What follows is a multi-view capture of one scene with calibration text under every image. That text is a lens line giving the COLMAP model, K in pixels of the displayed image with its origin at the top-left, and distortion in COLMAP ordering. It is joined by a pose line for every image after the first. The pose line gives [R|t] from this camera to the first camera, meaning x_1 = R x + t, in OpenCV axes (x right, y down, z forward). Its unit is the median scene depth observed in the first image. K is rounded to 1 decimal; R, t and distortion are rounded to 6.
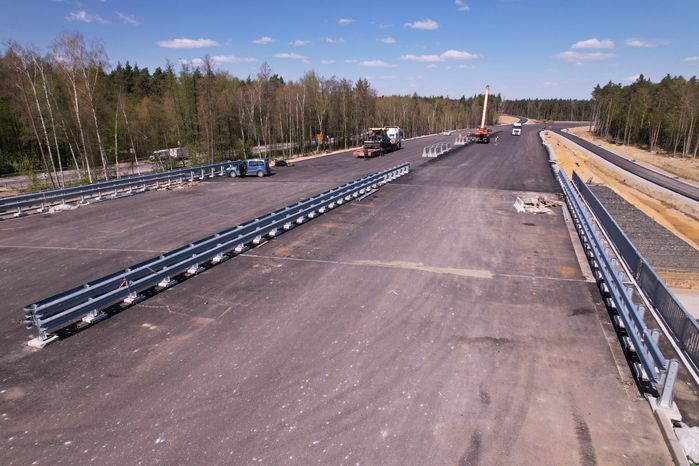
lens RADIAL K [[454.5, 0, 348.1], [0, 454.5, 234.0], [0, 0, 1]] dist [-0.094808, 0.090166]
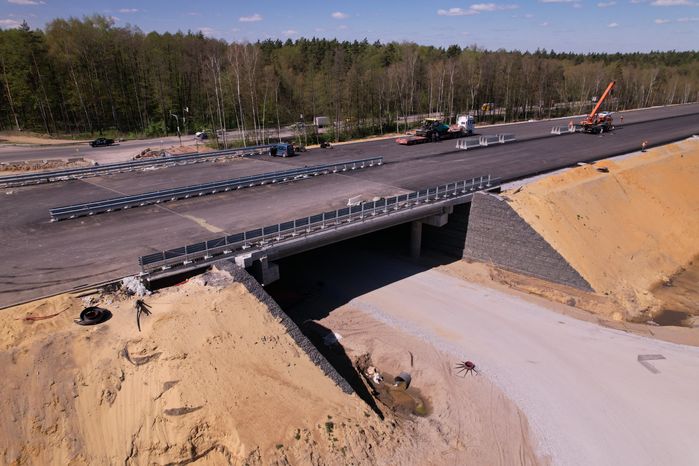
lens RADIAL K [[454.5, 0, 348.1], [0, 454.5, 234.0], [0, 0, 1]] dist [-0.094808, 0.090166]
pose [[0.862166, 0.182889, -0.472464, 1.180983], [-0.133983, 0.981675, 0.135507, -0.169779], [0.488589, -0.053527, 0.870871, -0.345414]]
